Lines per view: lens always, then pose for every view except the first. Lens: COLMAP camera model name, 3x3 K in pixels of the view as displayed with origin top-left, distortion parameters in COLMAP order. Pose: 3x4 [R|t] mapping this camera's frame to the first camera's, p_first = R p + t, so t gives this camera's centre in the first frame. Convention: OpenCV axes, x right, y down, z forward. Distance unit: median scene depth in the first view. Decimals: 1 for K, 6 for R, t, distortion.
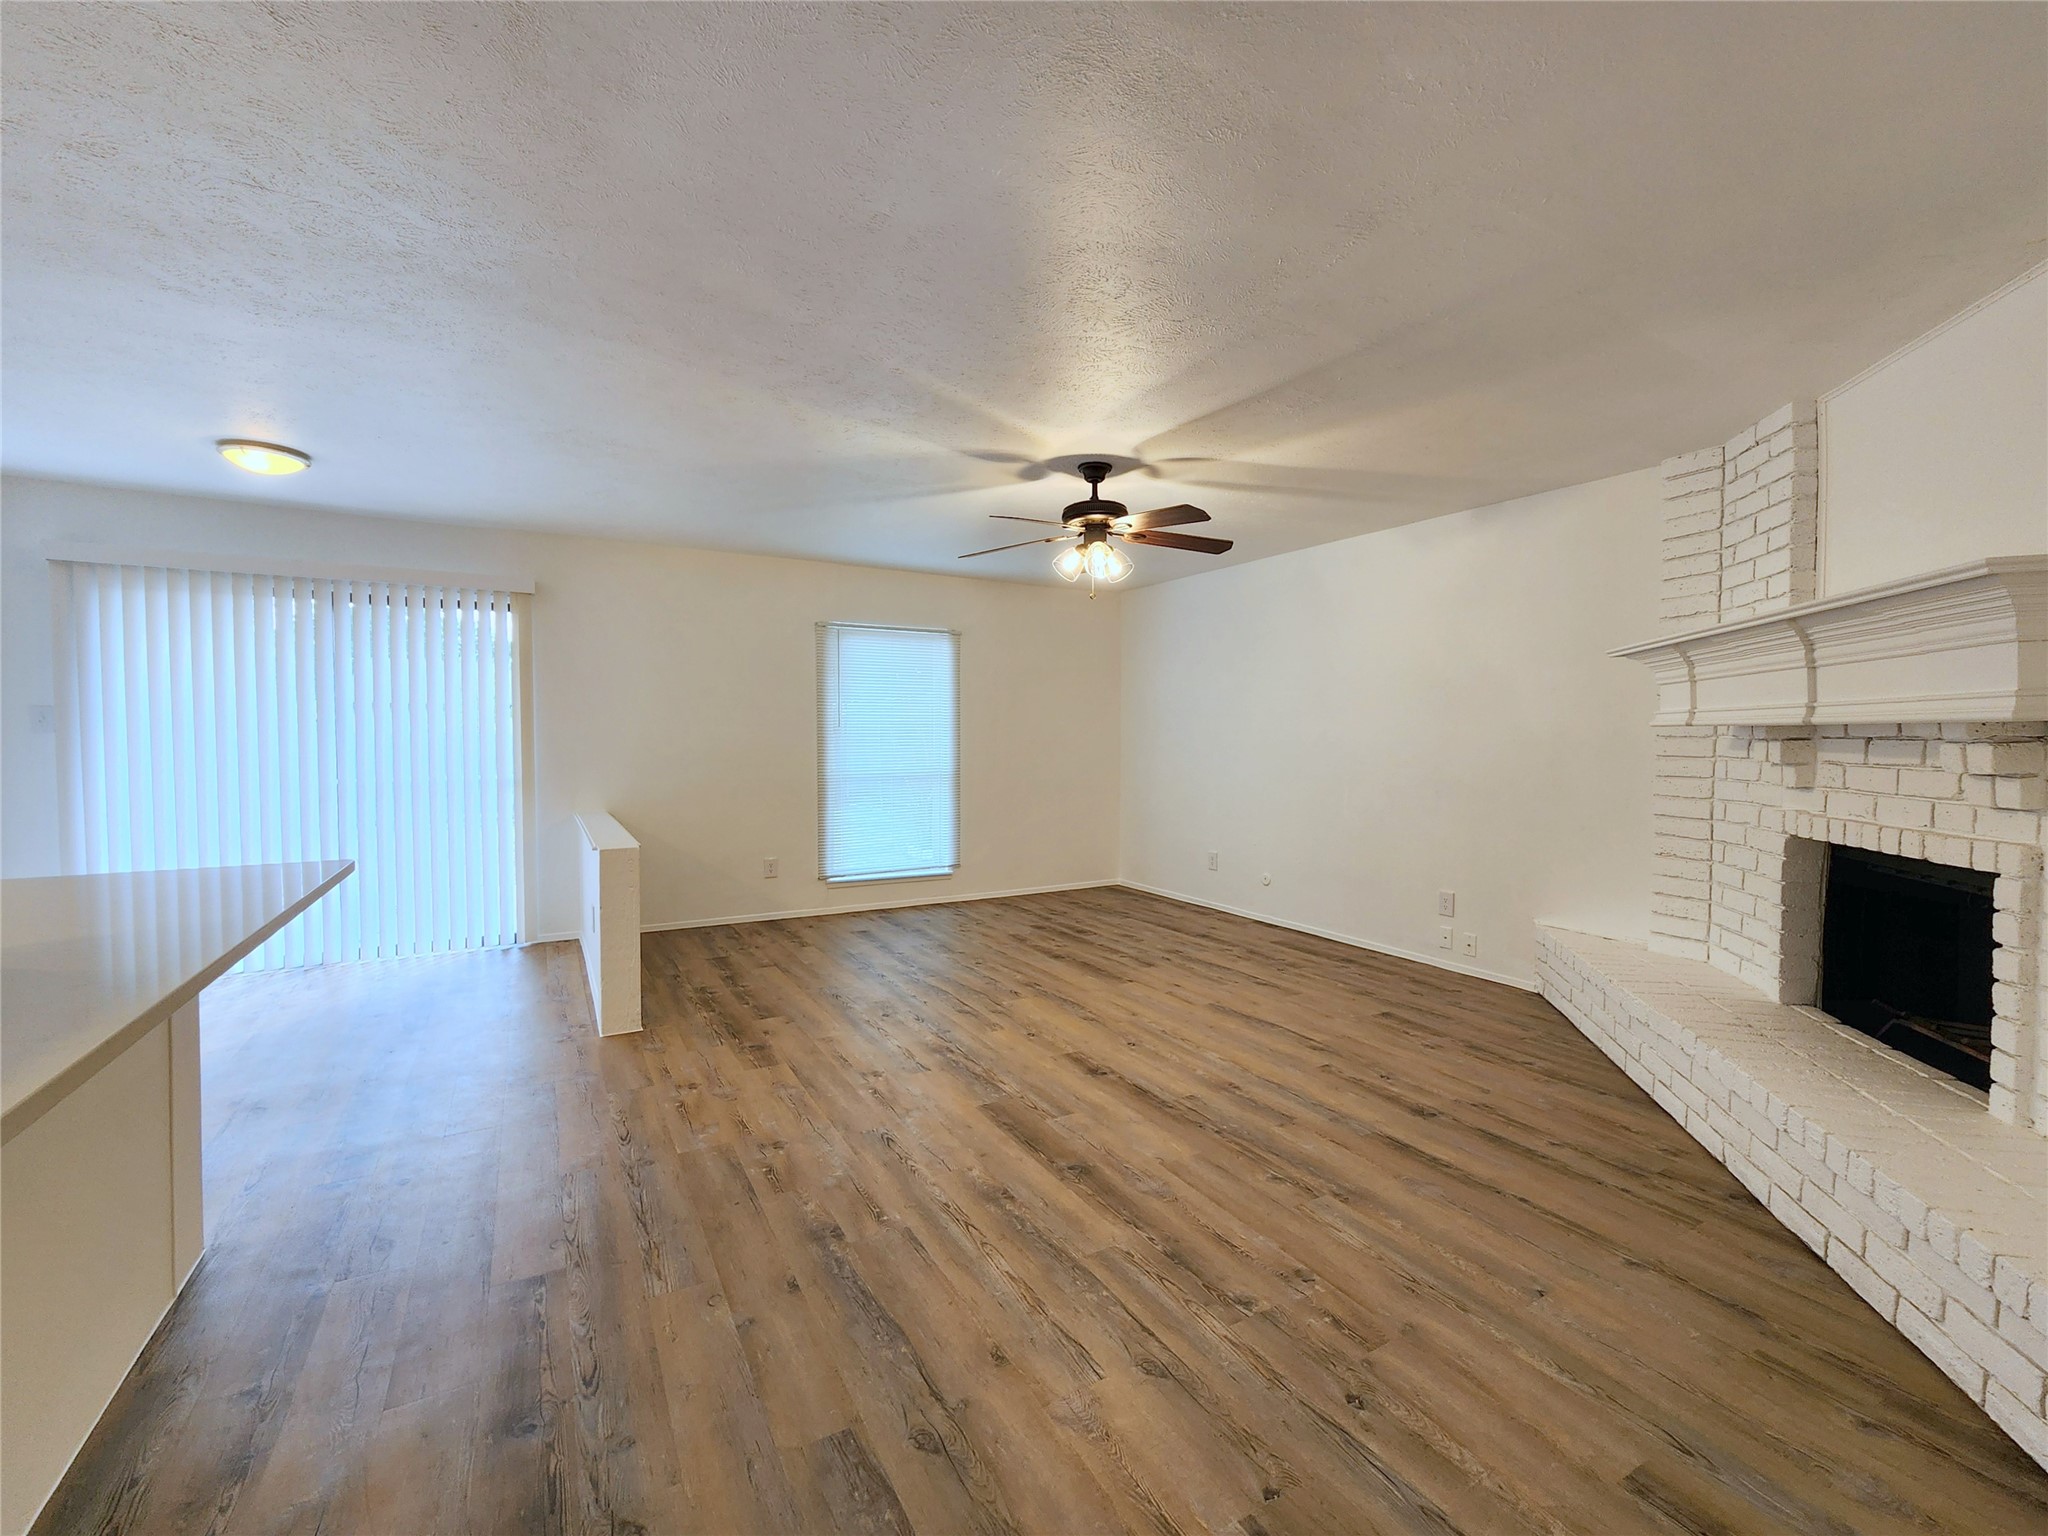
lens RADIAL K [[851.9, 0, 1024.0], [0, 851.9, 768.0], [0, 0, 1]] dist [-0.008167, -0.000150]
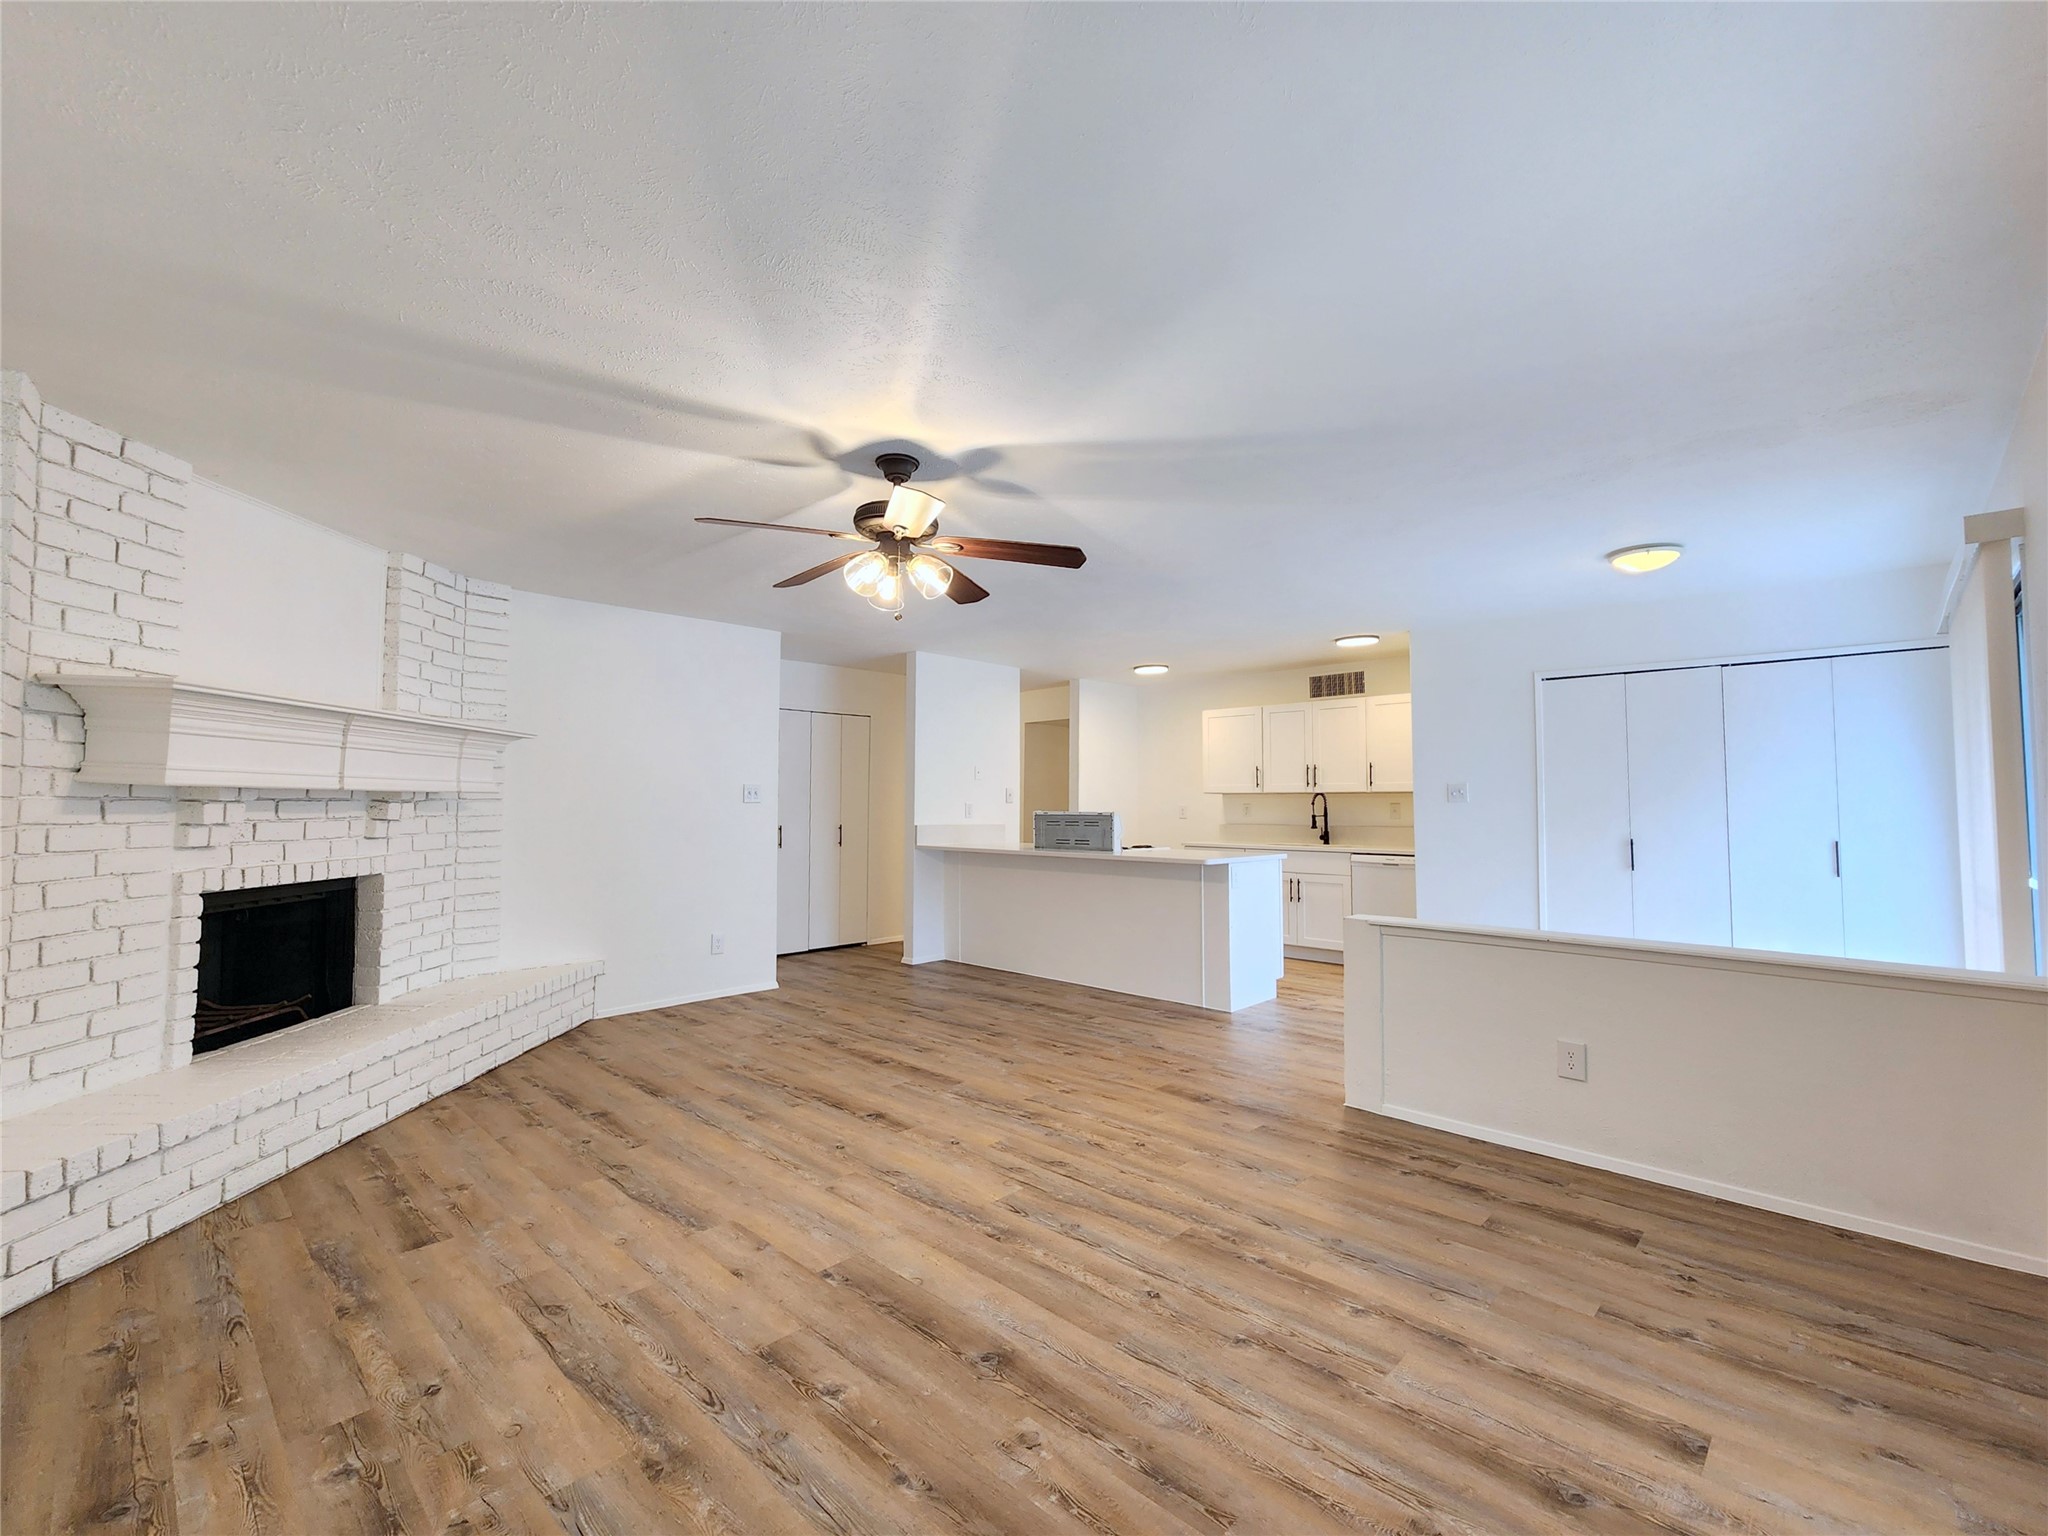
lens RADIAL K [[878.6, 0, 1012.7], [0, 878.6, 768.6], [0, 0, 1]] dist [0.001448, 0.000022]
pose [[-0.962922, -0.018075, -0.269175, 0.217435], [-0.017506, 0.999837, -0.004513, -0.075346], [0.269213, 0.000366, -0.963081, 2.032592]]
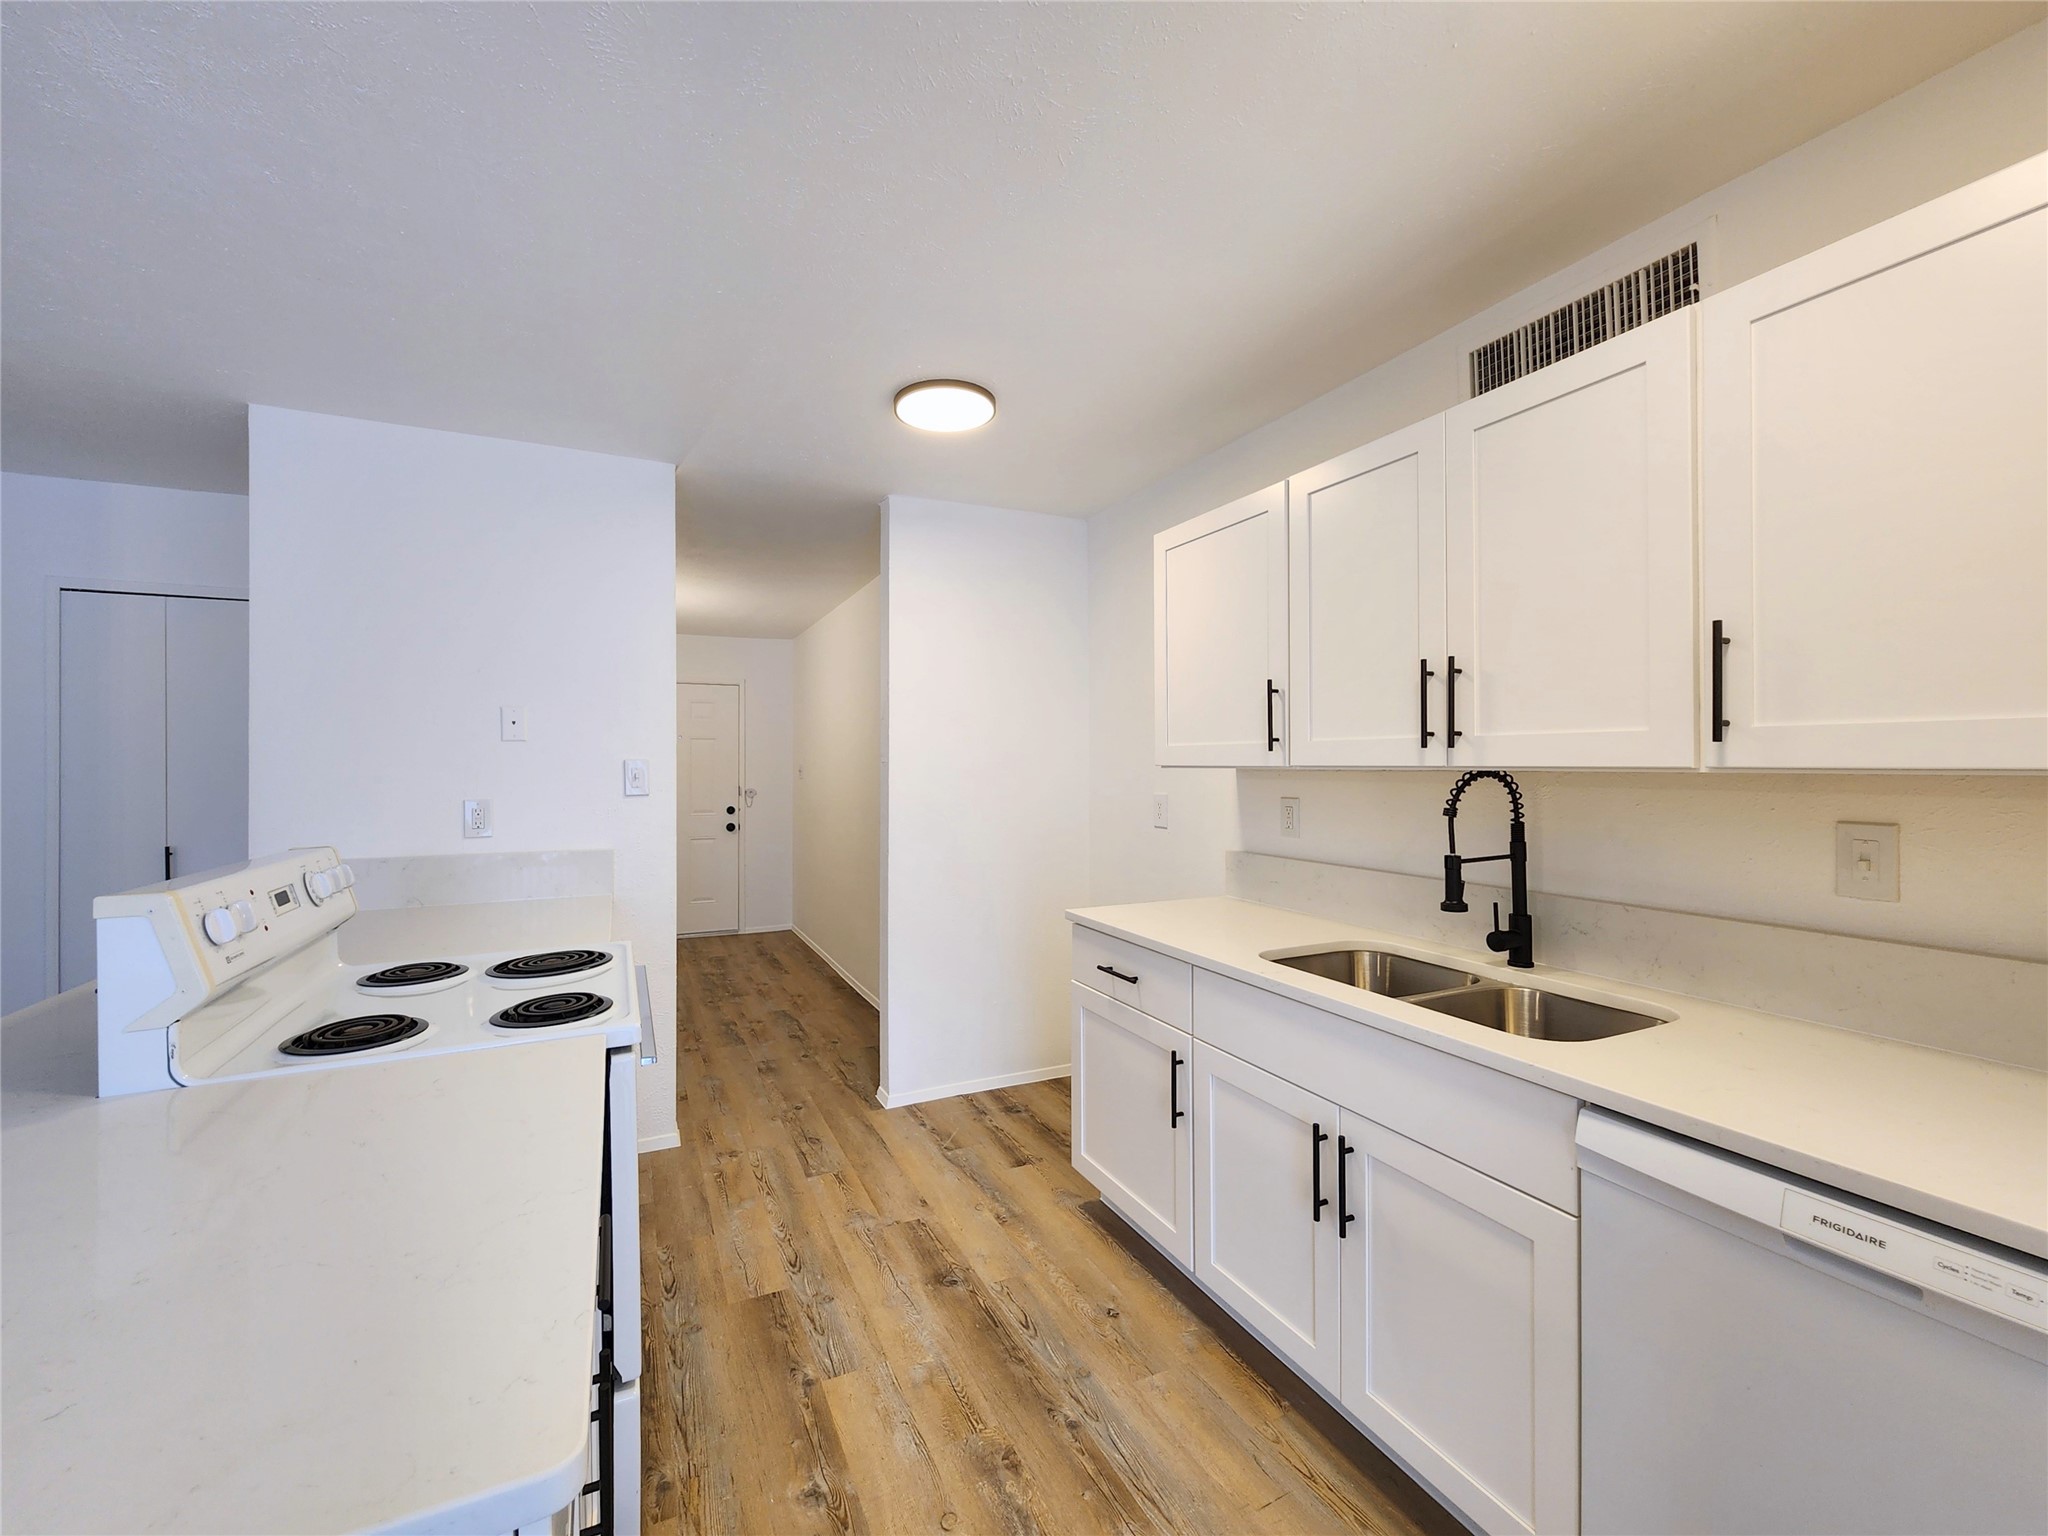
lens RADIAL K [[837.9, 0, 1027.6], [0, 837.9, 763.4], [0, 0, 1]] dist [0.012045, -0.007581]
pose [[-0.997864, -0.001498, 0.065304, -0.868366], [0.001140, 0.999185, 0.040337, -0.064347], [-0.065311, 0.040325, -0.997050, 0.666290]]
